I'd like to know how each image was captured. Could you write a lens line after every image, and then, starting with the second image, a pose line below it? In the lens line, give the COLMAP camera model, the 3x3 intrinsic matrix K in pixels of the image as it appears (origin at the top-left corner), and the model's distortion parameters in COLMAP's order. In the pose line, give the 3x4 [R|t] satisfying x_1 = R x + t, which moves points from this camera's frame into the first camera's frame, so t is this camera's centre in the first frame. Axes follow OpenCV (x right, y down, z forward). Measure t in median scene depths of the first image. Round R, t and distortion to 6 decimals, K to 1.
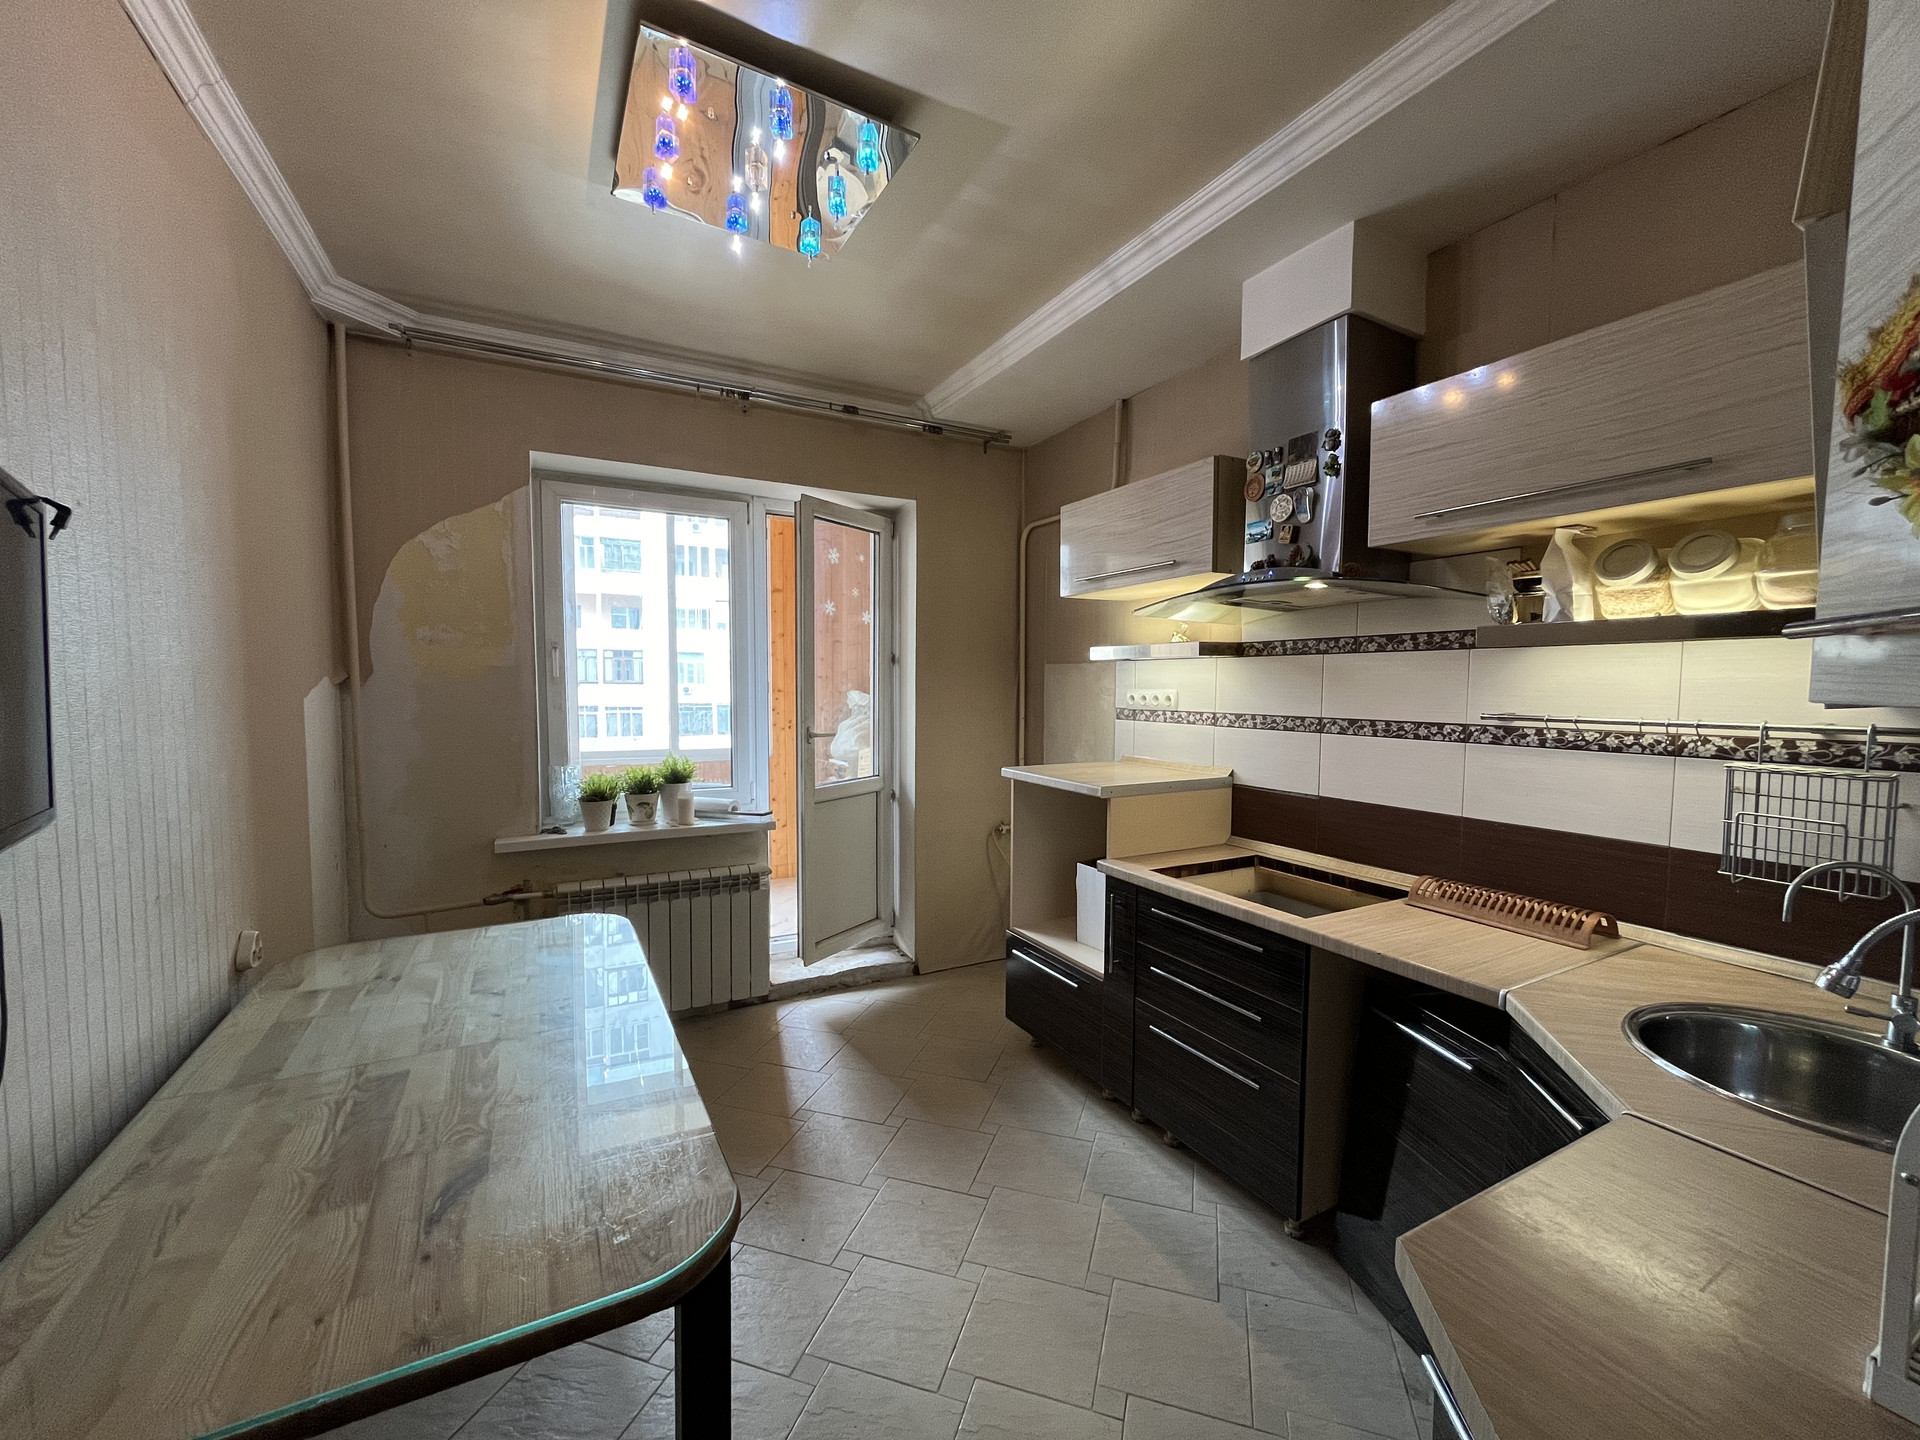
lens RADIAL K [[772.1, 0, 956.1], [0, 772.1, 719.9], [0, 0, 1]] dist [-0.003261, 0.000478]
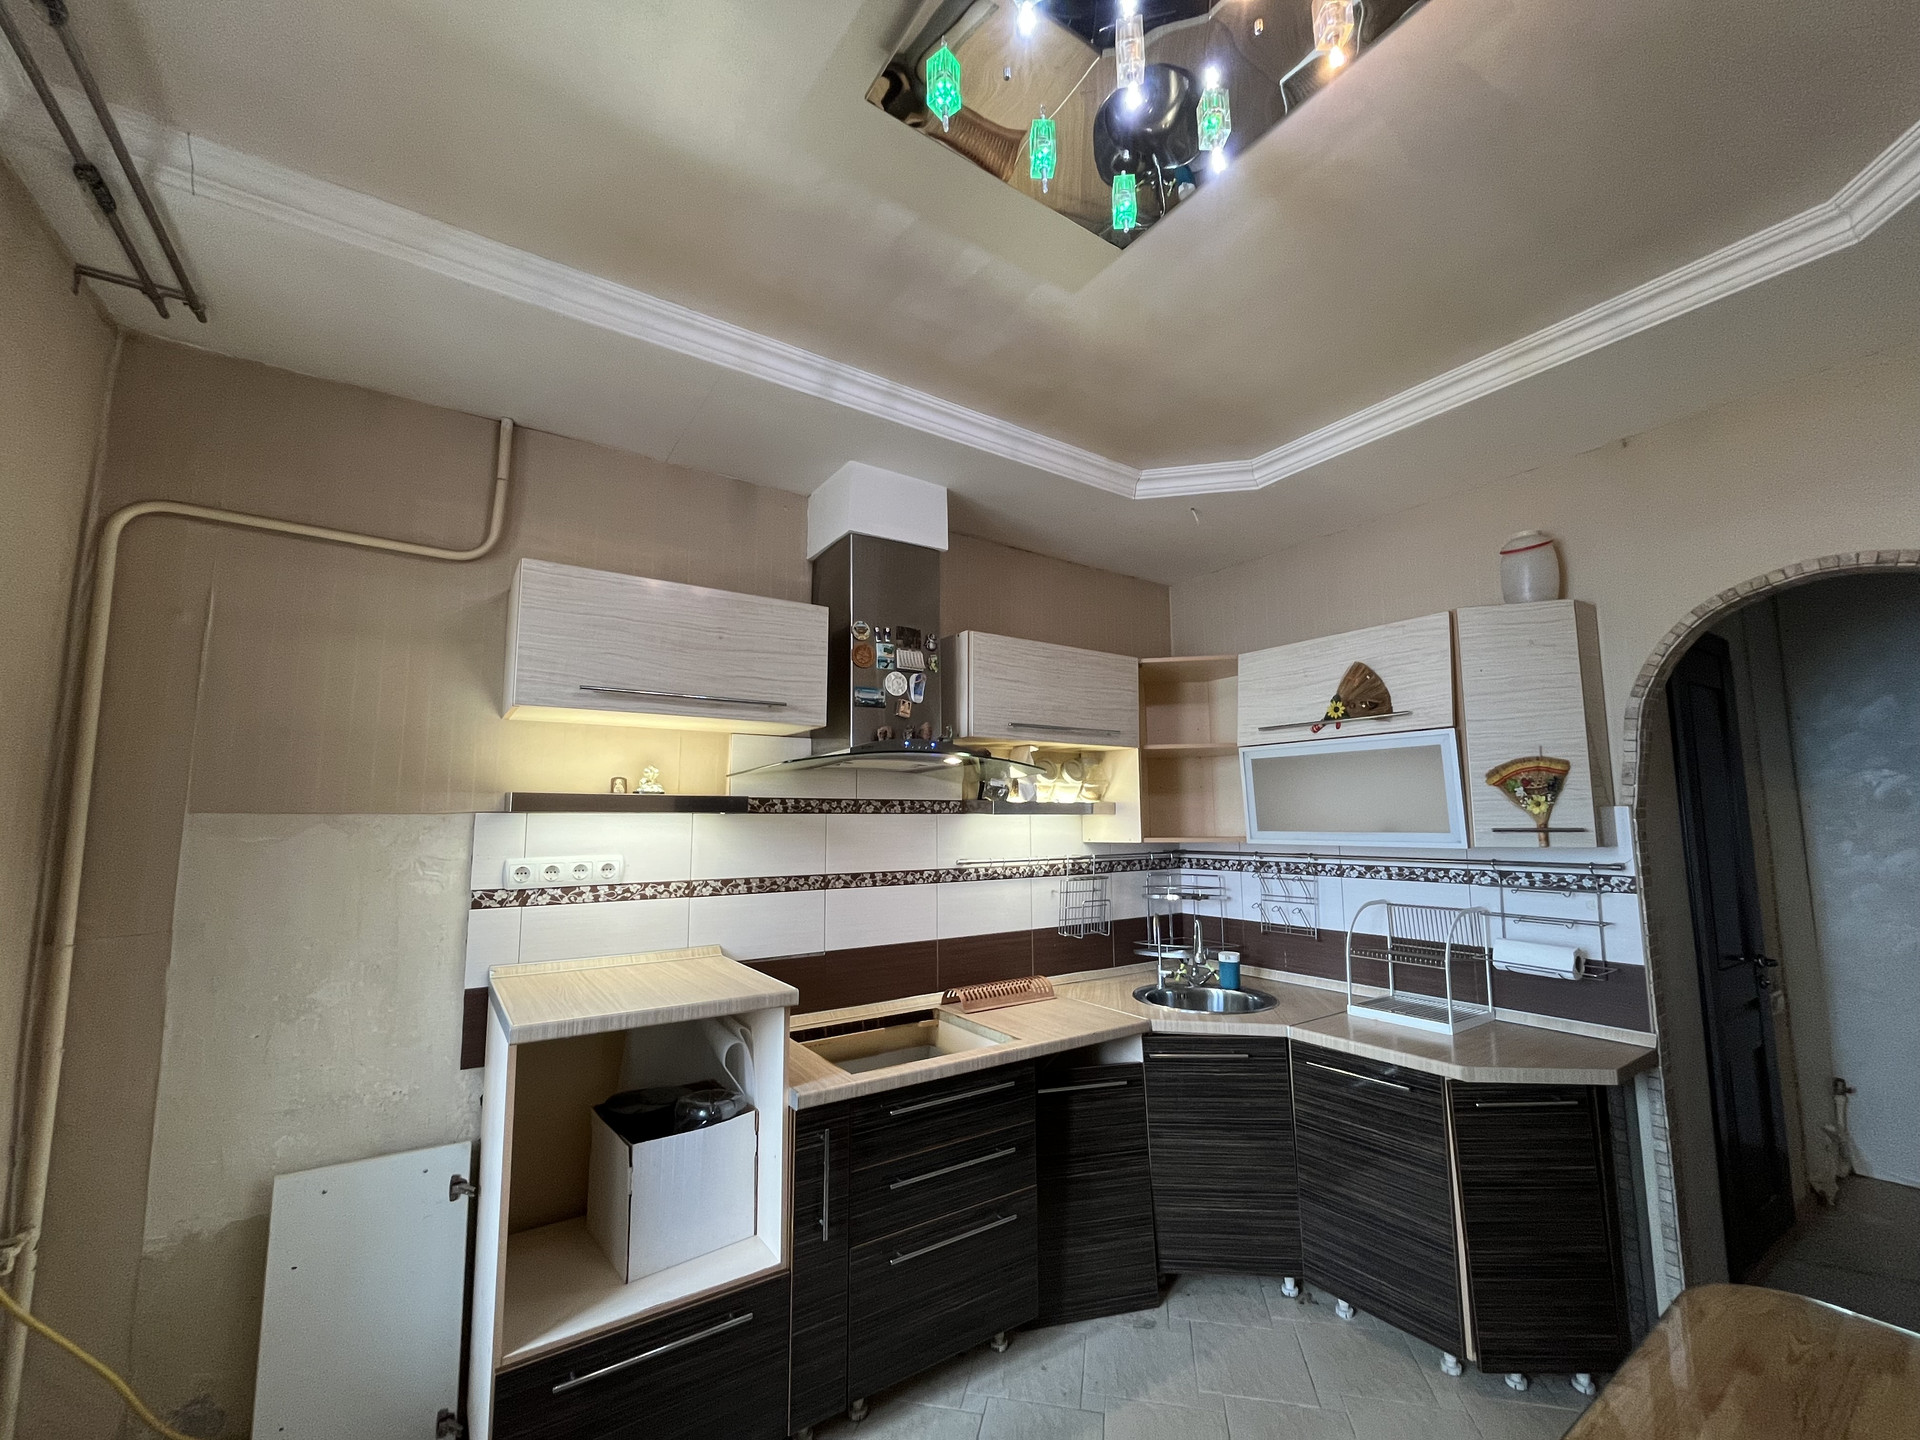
lens RADIAL K [[772.1, 0, 956.5], [0, 772.1, 733.3], [0, 0, 1]] dist [-0.003261, 0.000478]
pose [[-0.100533, 0.126936, 0.986803, -0.624221], [0.062727, 0.990663, -0.121043, -0.056921], [-0.992954, 0.049731, -0.107557, 0.957876]]
